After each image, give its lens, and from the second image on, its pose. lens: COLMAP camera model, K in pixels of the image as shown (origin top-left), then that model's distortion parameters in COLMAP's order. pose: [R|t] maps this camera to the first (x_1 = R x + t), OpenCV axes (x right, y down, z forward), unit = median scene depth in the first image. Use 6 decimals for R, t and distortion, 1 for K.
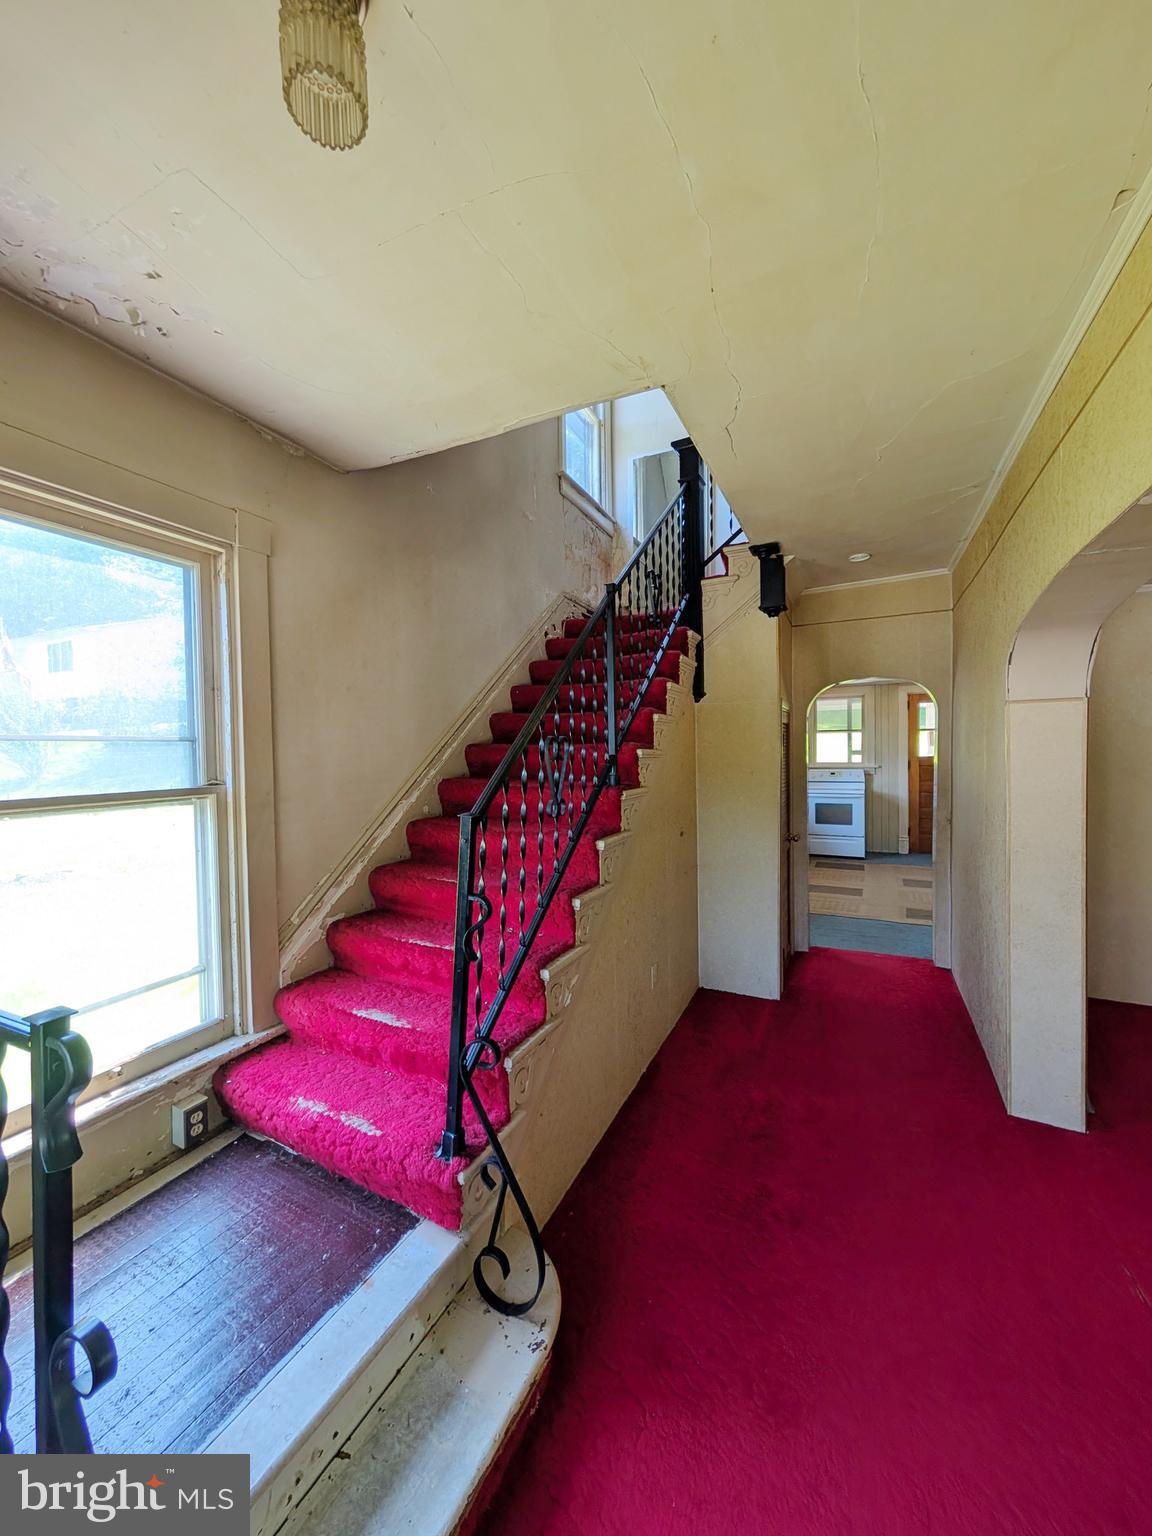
lens RADIAL K [[580.1, 0, 577.7], [0, 580.1, 763.6], [0, 0, 1]] dist [0.000737, -0.000264]
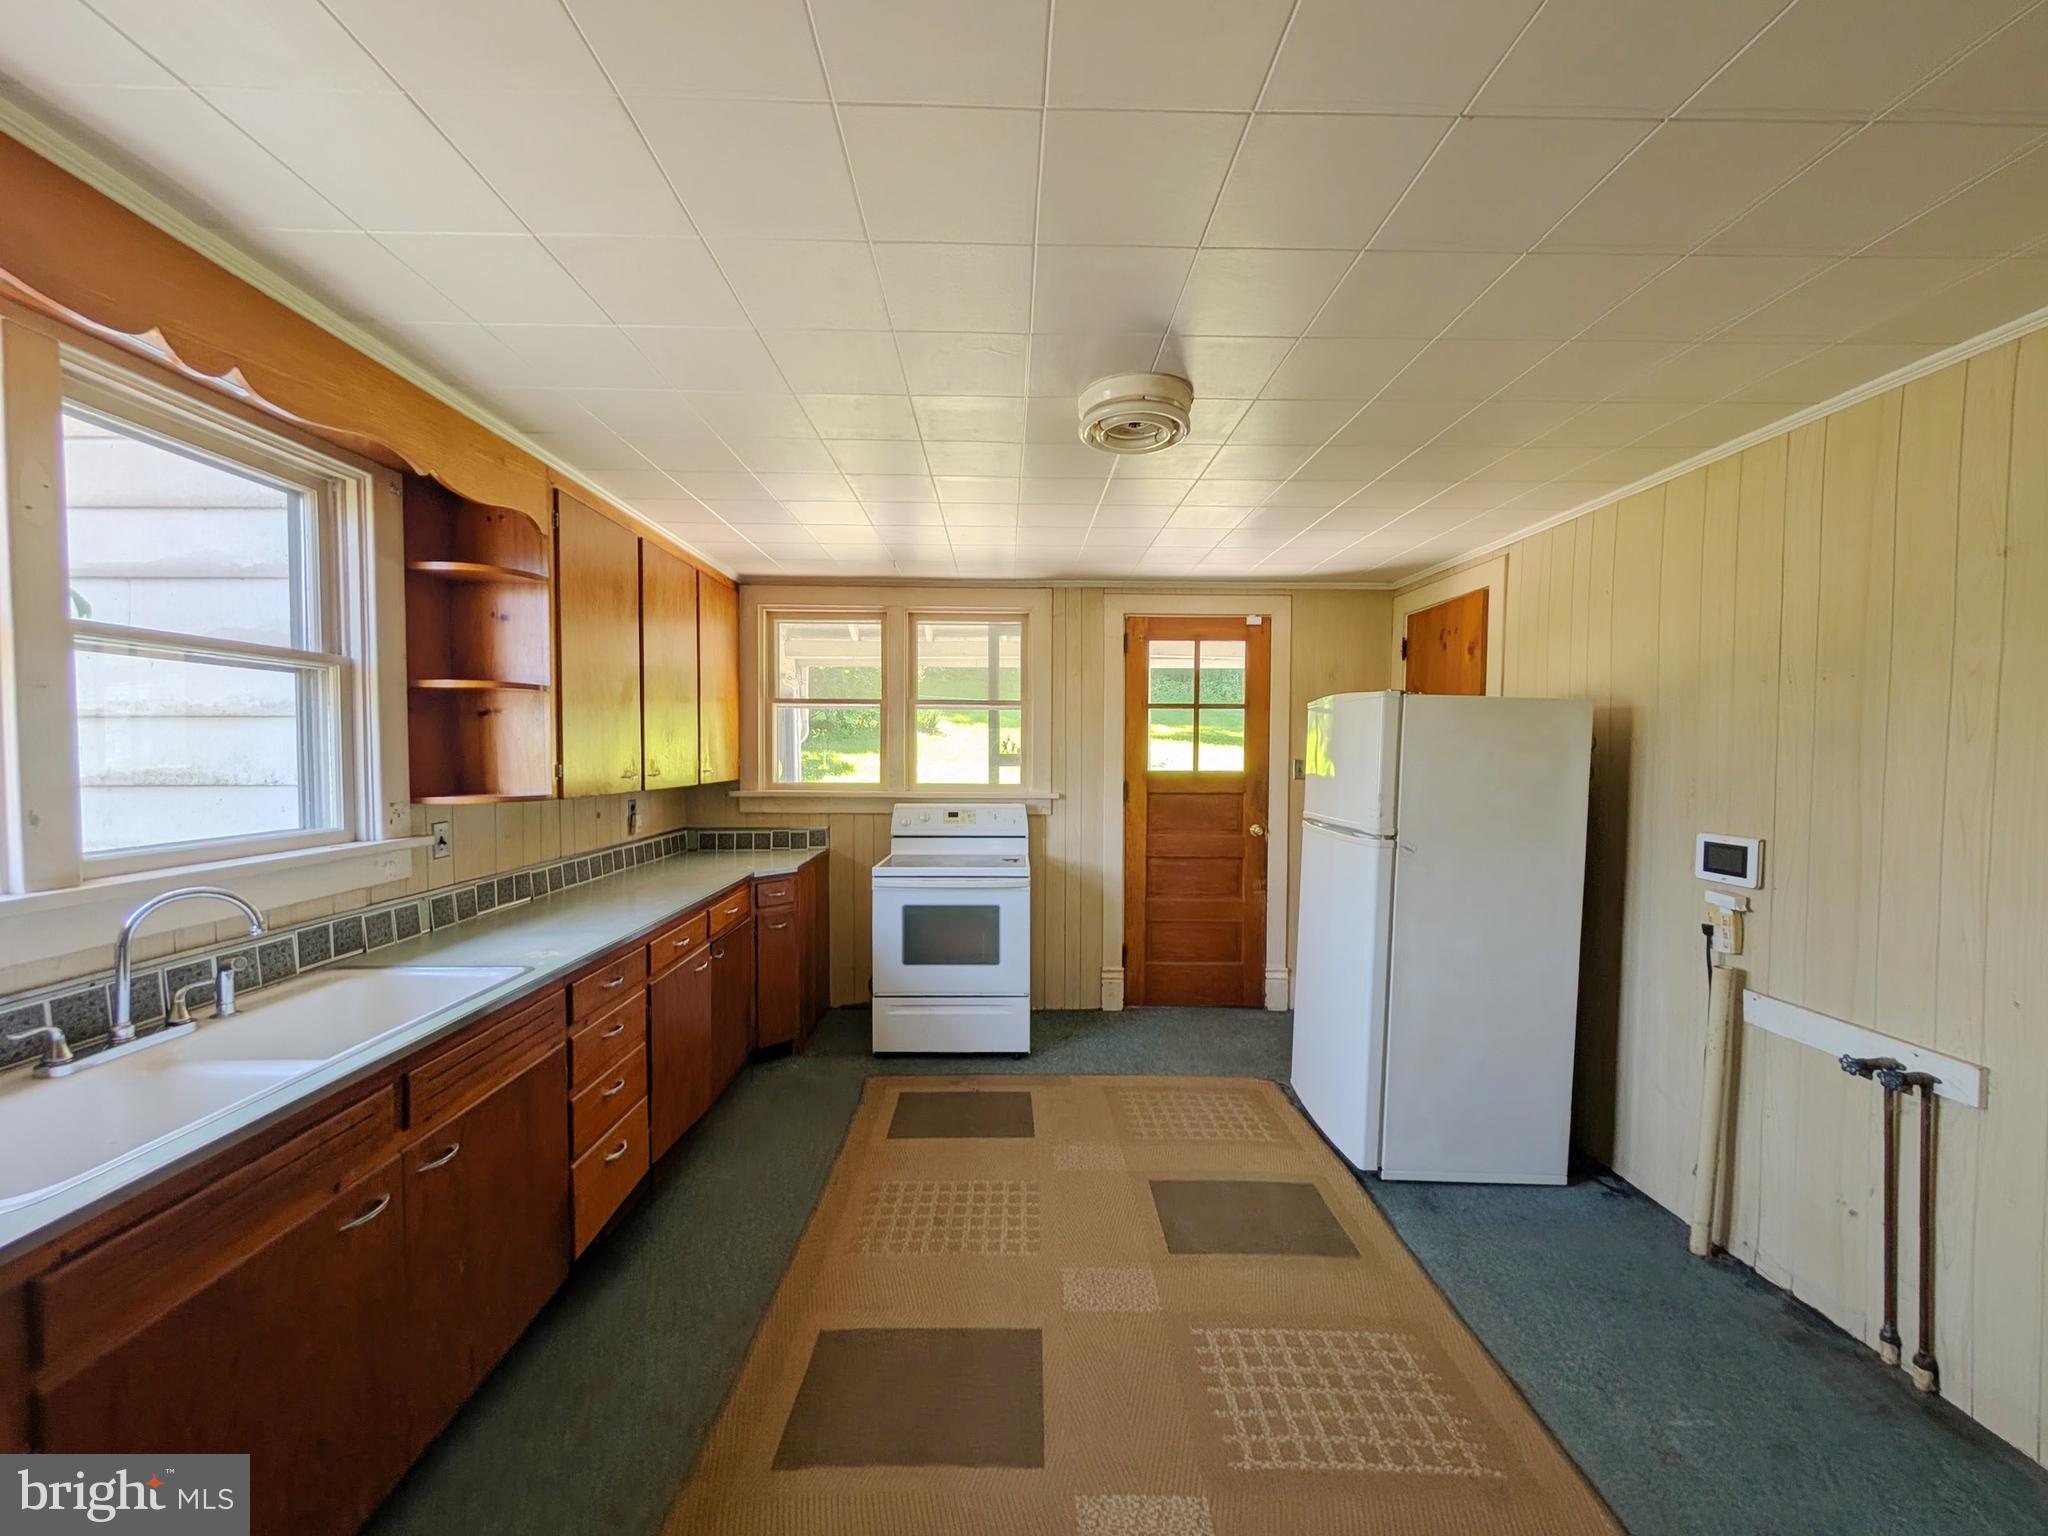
lens RADIAL K [[773.5, 0, 1020.4], [0, 773.5, 785.4], [0, 0, 1]] dist [0.000737, -0.000264]
pose [[0.893301, 0.004634, 0.449435, 0.256139], [-0.002874, 0.999985, -0.004597, 0.000463], [-0.449450, 0.002815, 0.893301, 0.537689]]
